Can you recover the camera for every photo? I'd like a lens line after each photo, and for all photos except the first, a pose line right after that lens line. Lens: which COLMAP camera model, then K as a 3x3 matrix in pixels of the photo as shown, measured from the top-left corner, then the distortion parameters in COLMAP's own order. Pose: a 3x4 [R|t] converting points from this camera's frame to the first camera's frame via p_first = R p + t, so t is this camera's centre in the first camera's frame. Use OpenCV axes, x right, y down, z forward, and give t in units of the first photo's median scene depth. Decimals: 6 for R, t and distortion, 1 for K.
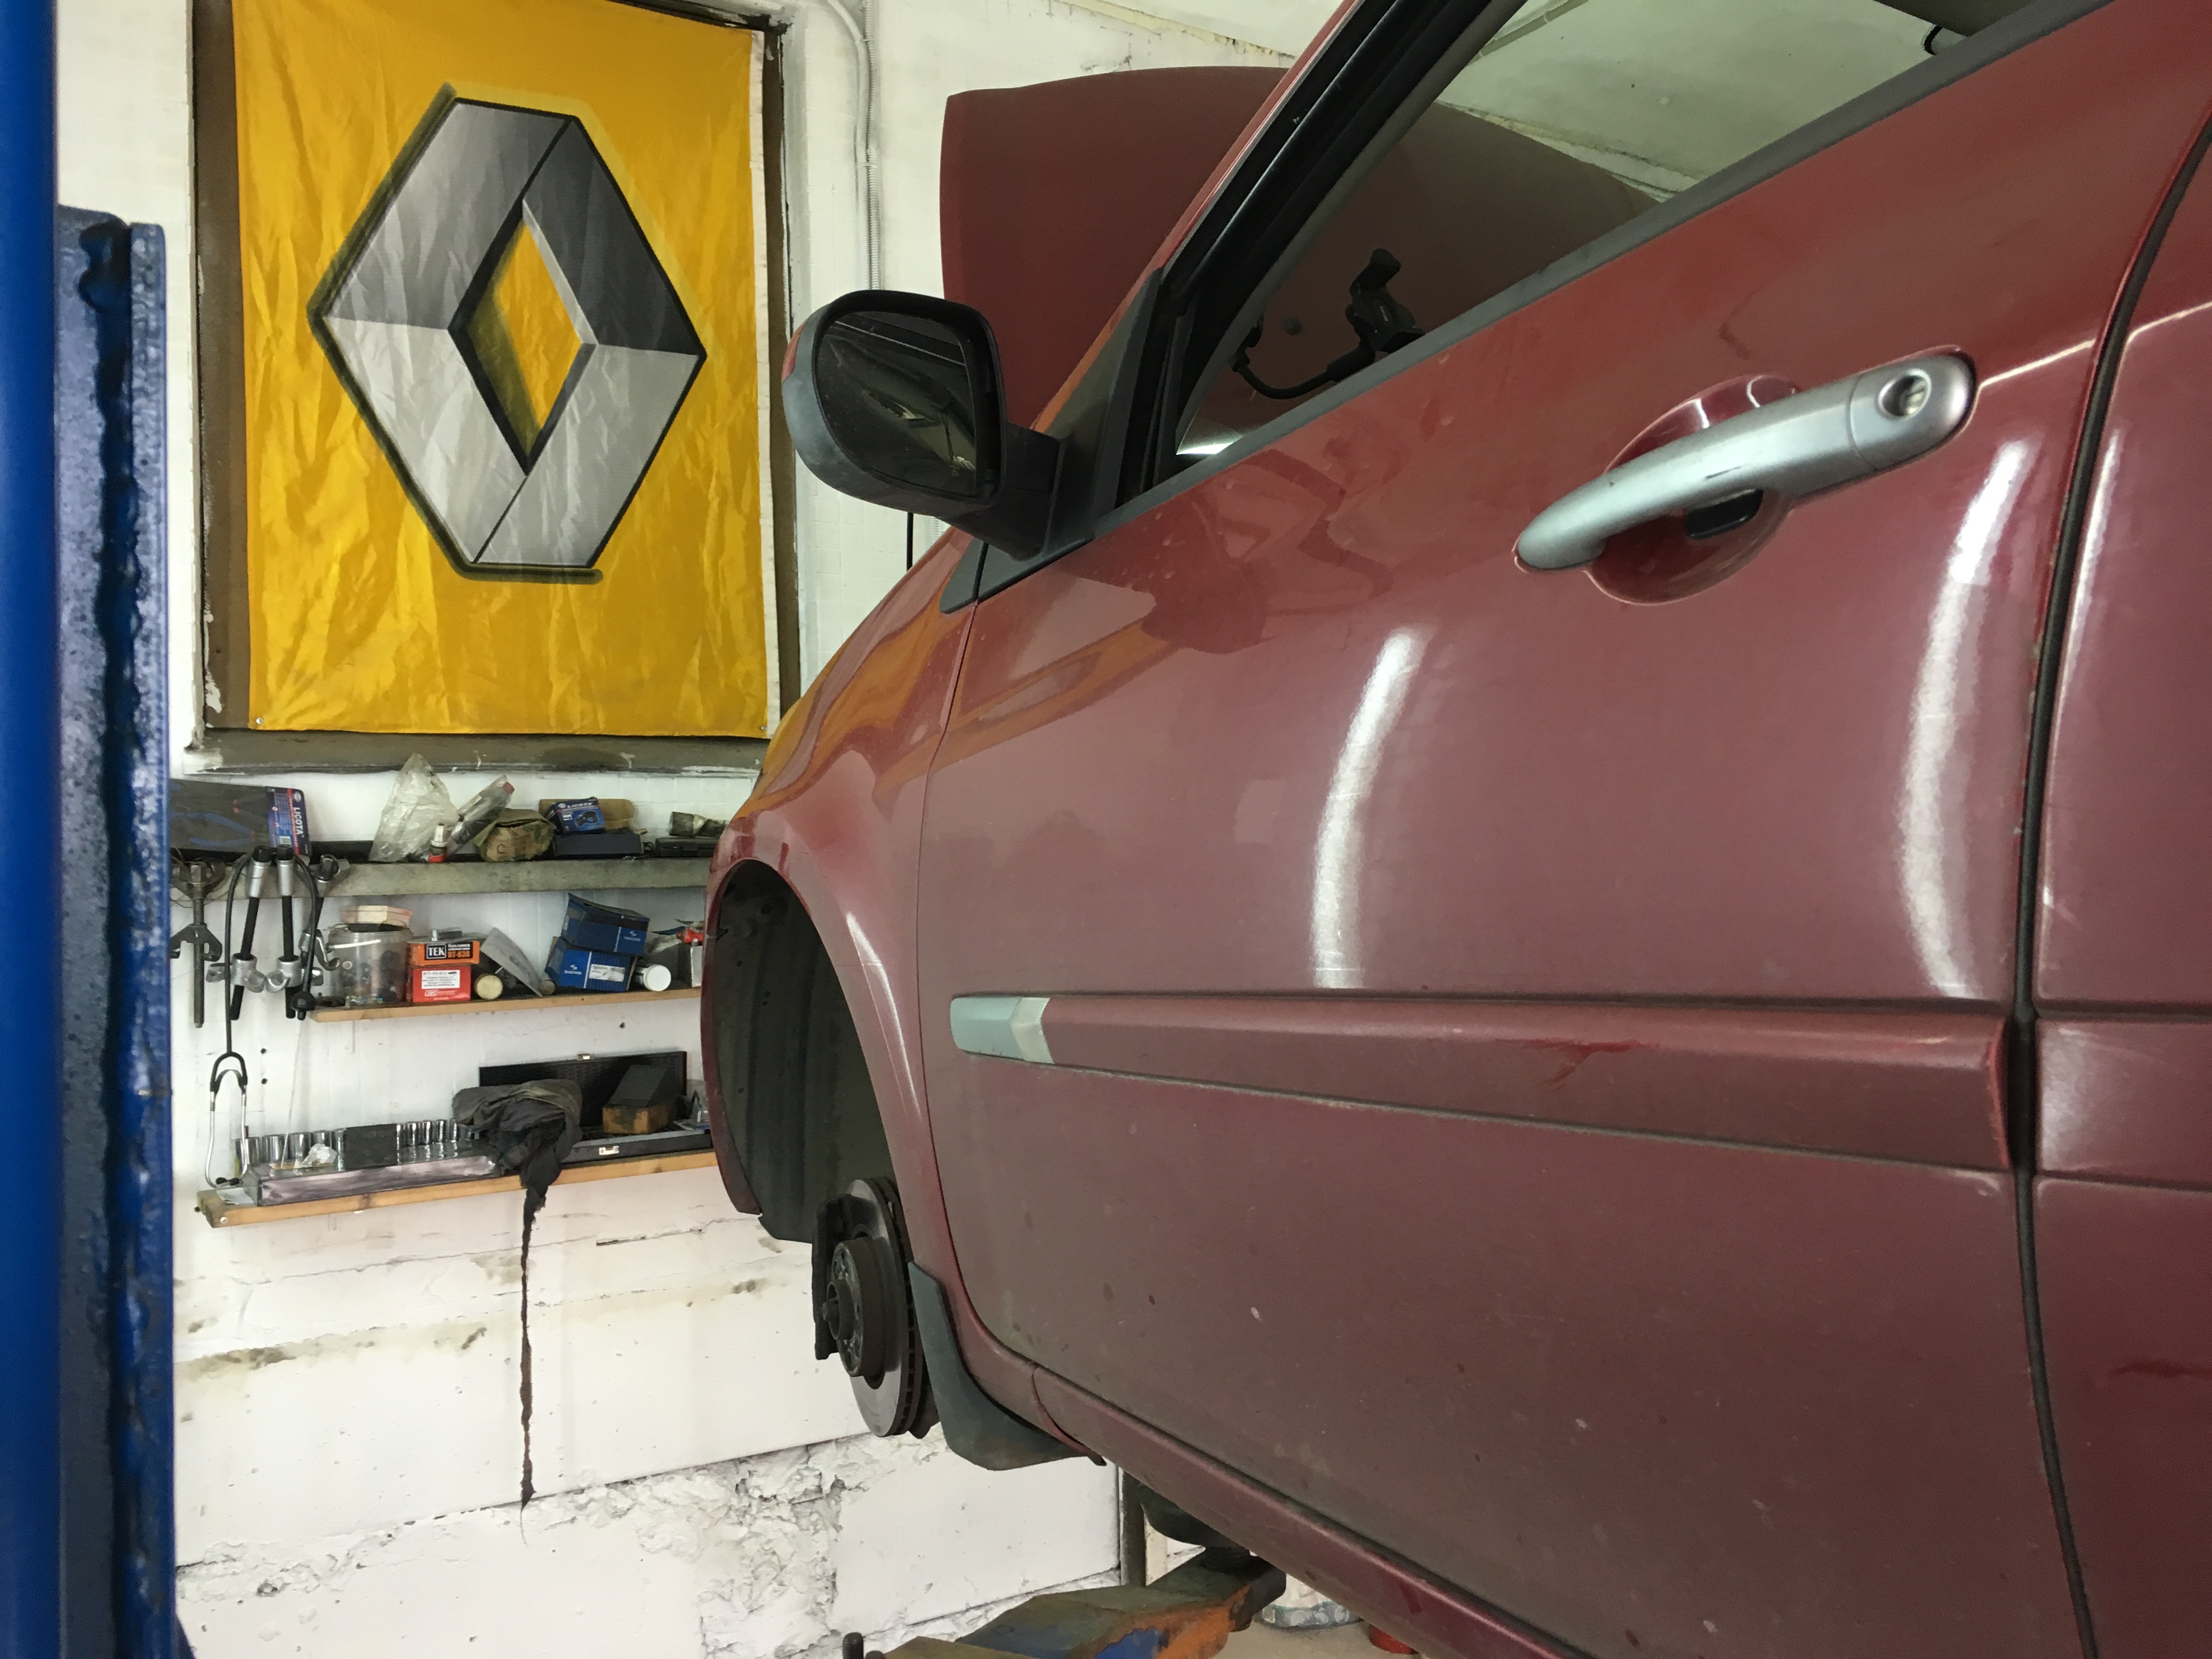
lens RADIAL K [[1863.3, 0, 1097.5], [0, 1863.3, 831.5], [0, 0, 1]] dist [0.056231, -0.025677]
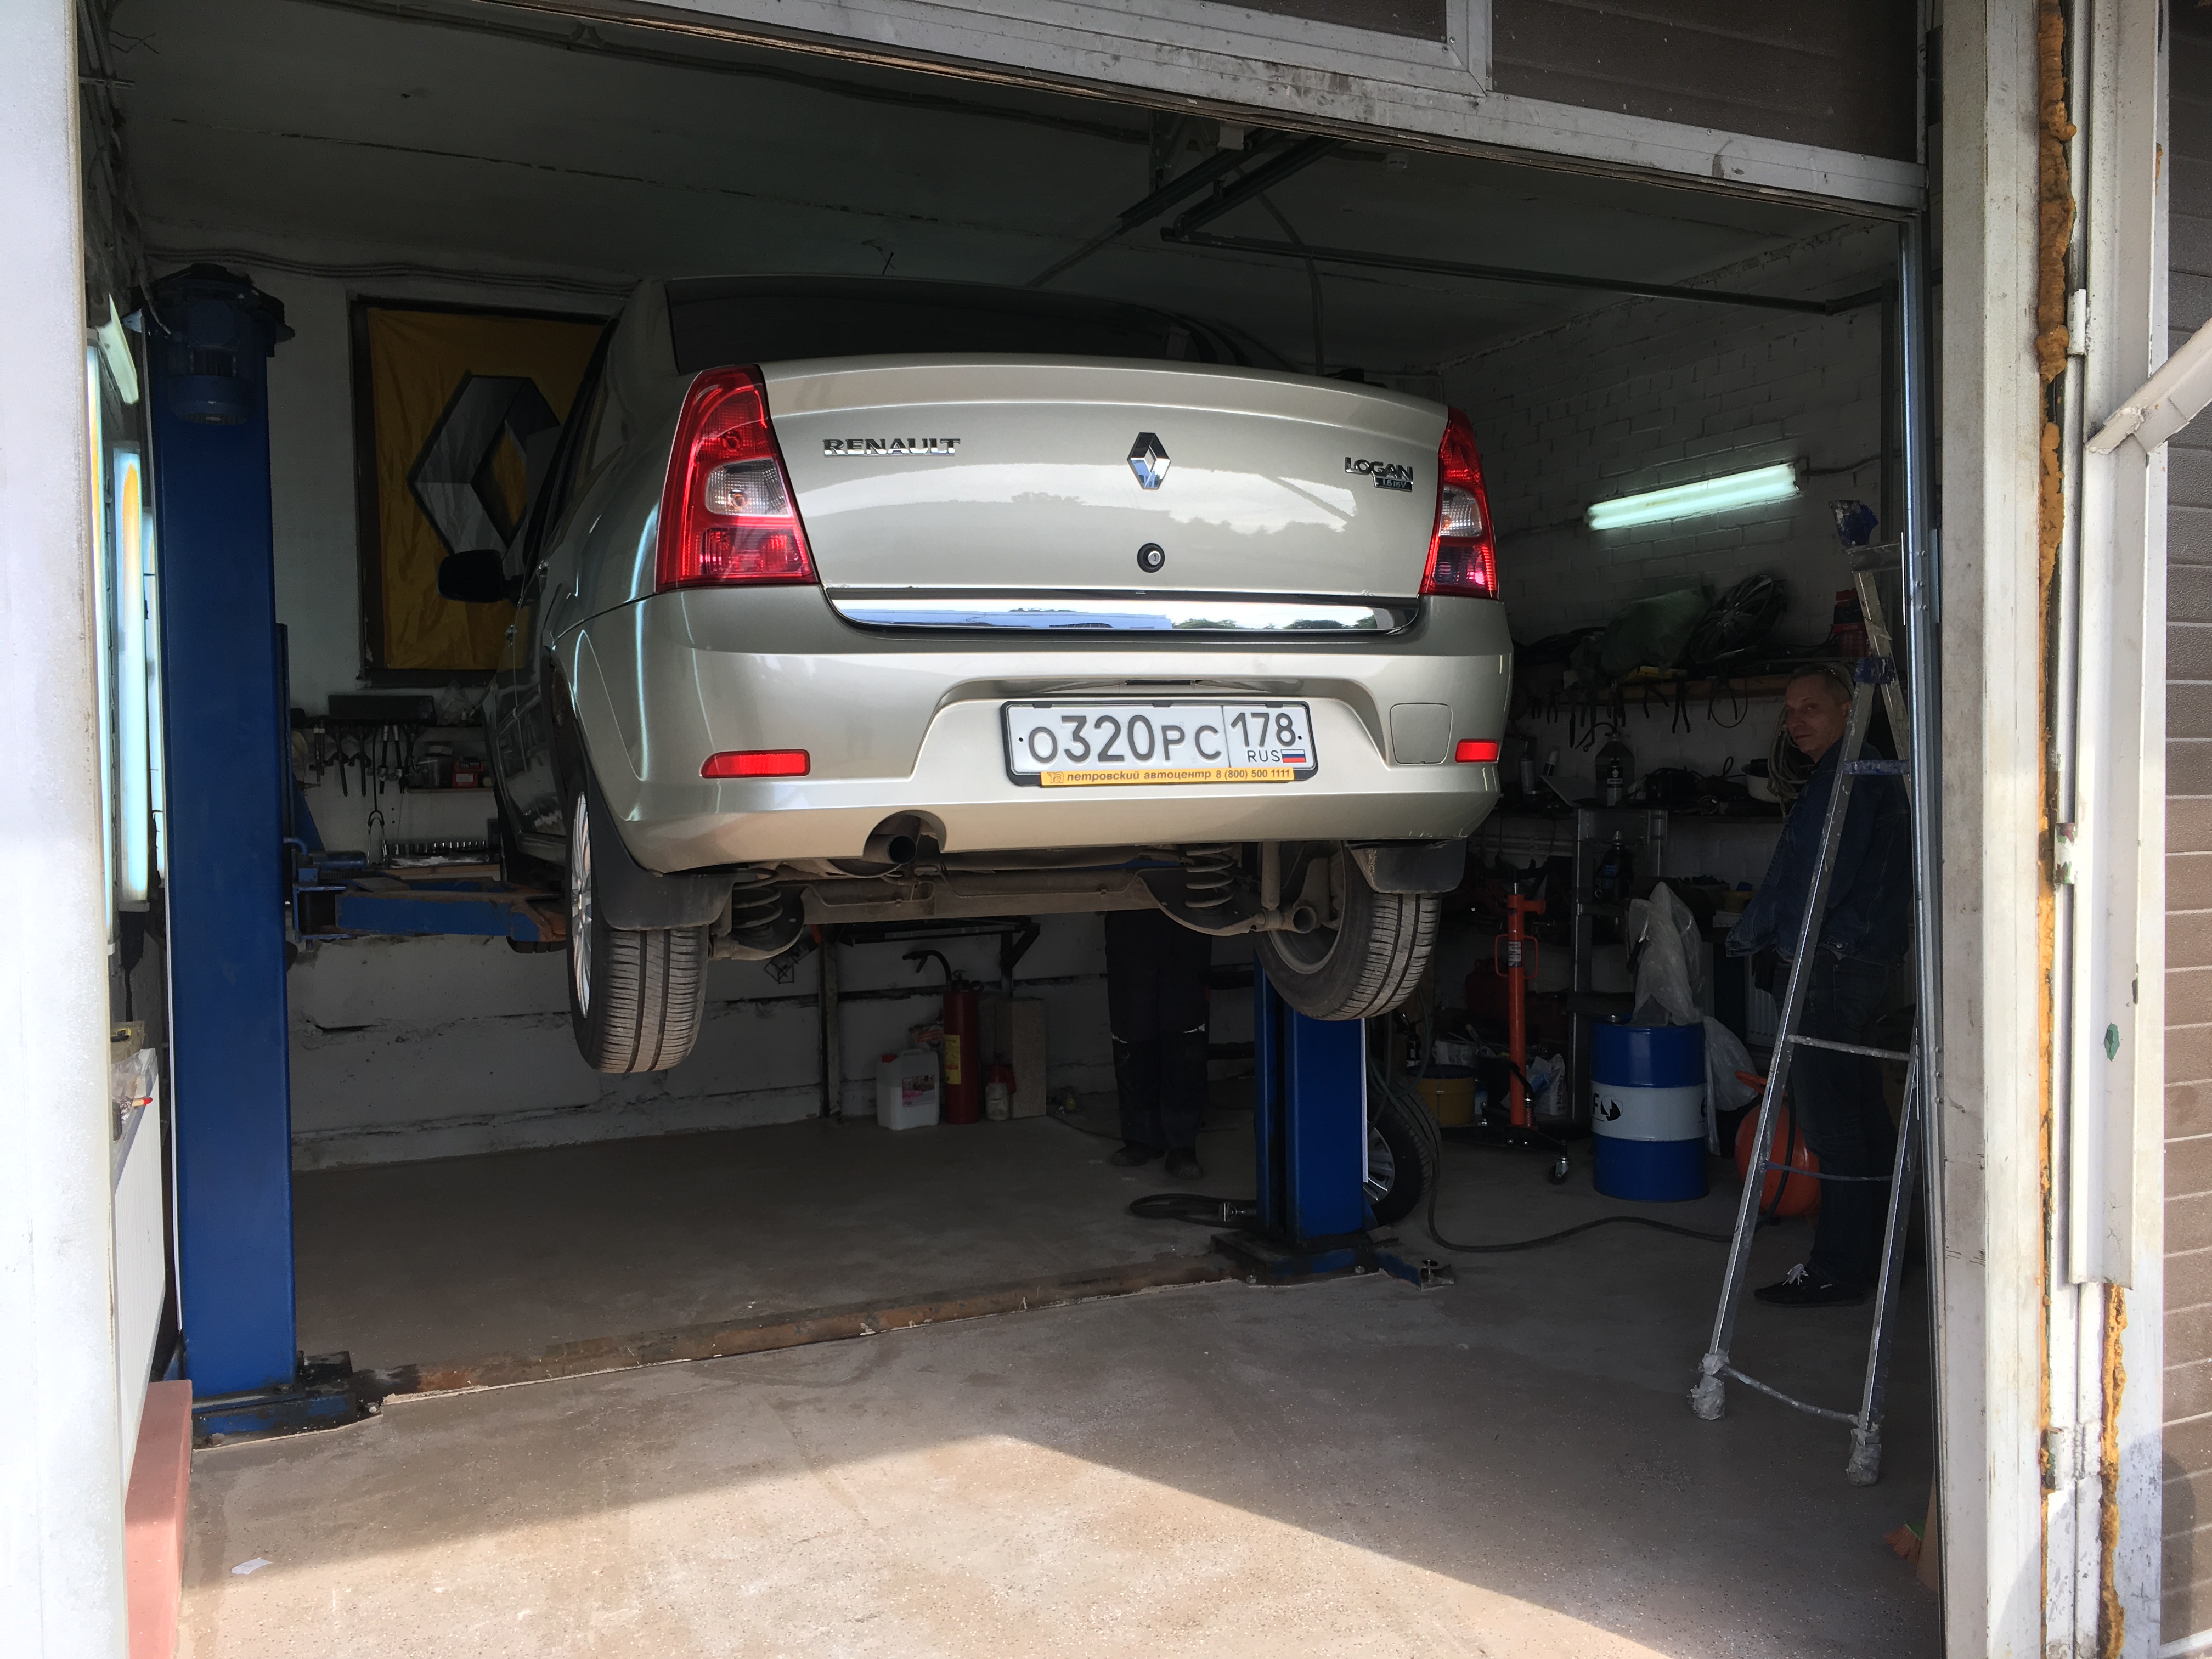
lens RADIAL K [[1863.3, 0, 1113.9], [0, 1863.3, 825.8], [0, 0, 1]] dist [0.056231, -0.025677]
pose [[0.995137, -0.002598, -0.098470, 0.622896], [0.006587, 0.999170, 0.040199, 0.047606], [0.098284, -0.040653, 0.994328, -1.128726]]
